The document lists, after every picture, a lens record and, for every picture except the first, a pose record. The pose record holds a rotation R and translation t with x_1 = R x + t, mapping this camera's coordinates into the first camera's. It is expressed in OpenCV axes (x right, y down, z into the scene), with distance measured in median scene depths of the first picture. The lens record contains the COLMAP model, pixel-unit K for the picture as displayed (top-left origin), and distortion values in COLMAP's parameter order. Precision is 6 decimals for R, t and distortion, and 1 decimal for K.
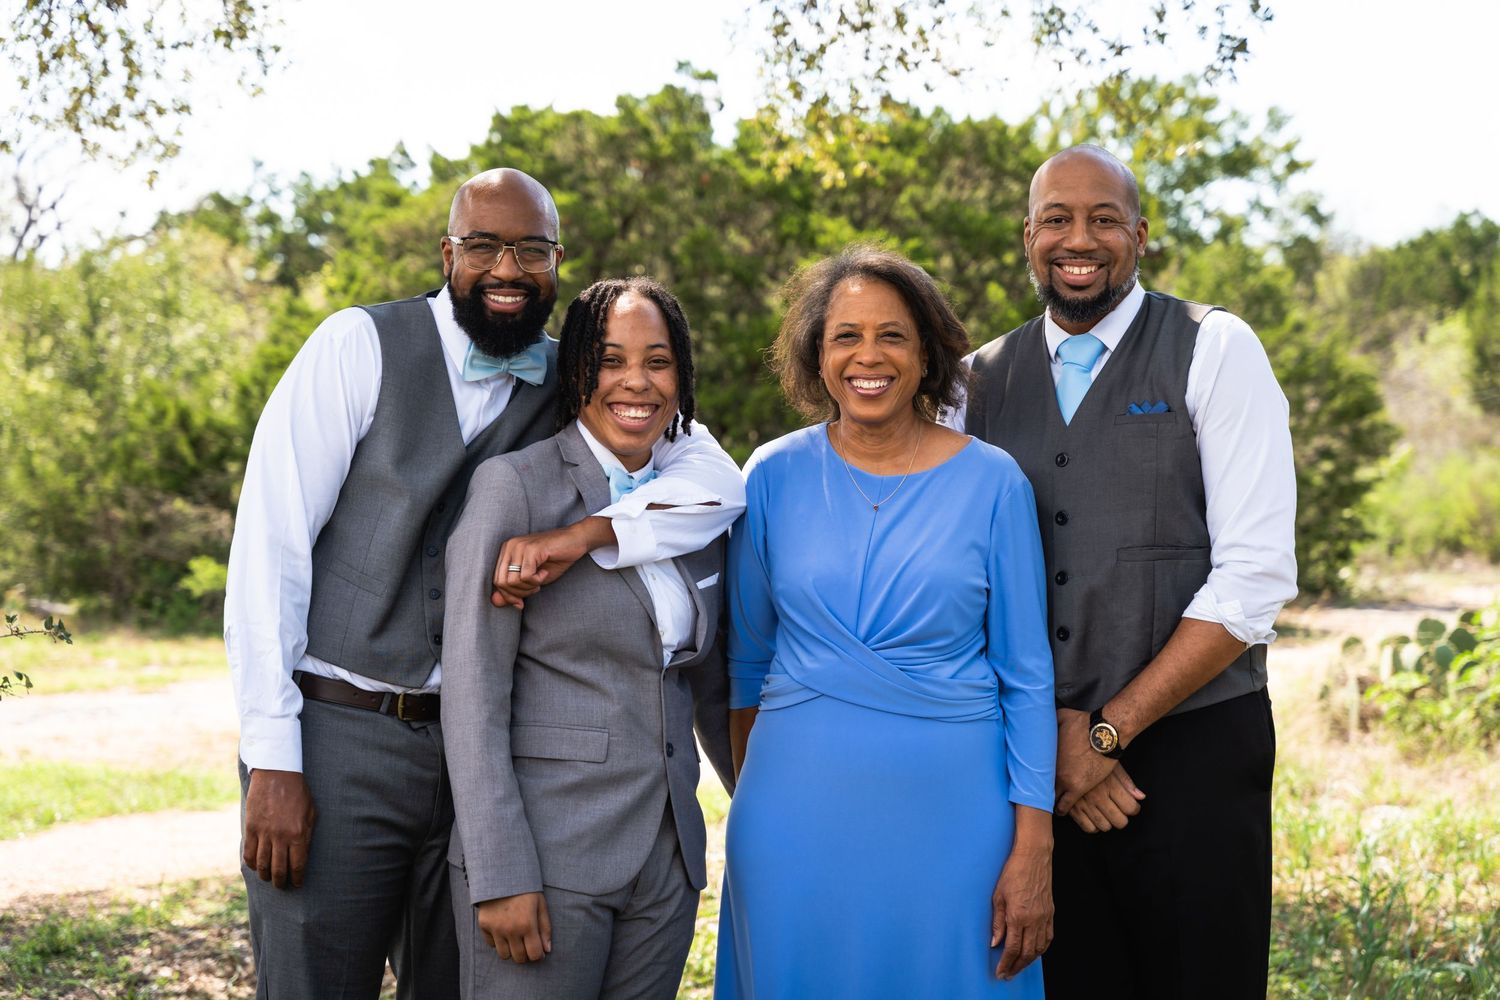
lens RADIAL K [[3125.4, 0, 842.5], [0, 3125.4, 519.8], [0, 0, 1]] dist [0.104839, 0.000000]
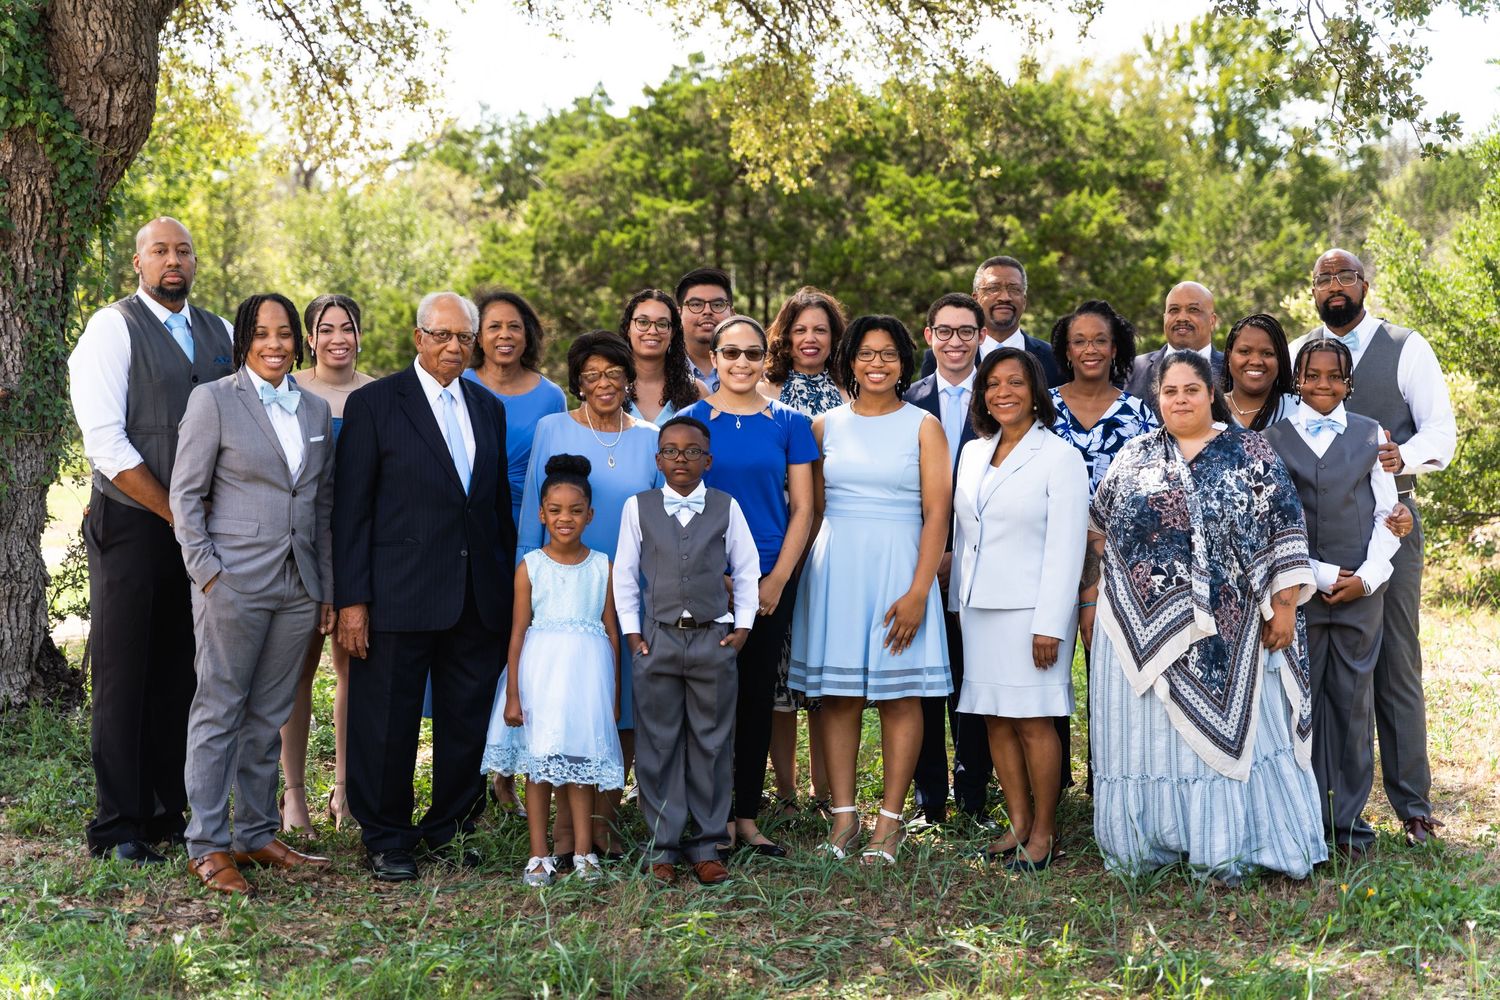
lens RADIAL K [[2694.2, 0, 776.1], [0, 2694.2, 480.8], [0, 0, 1]] dist [0.148058, 0.000000]
pose [[0.996522, 0.003007, -0.083281, 0.039873], [-0.000097, 0.999390, 0.034930, -0.002673], [0.083336, -0.034801, 0.995914, -0.140809]]
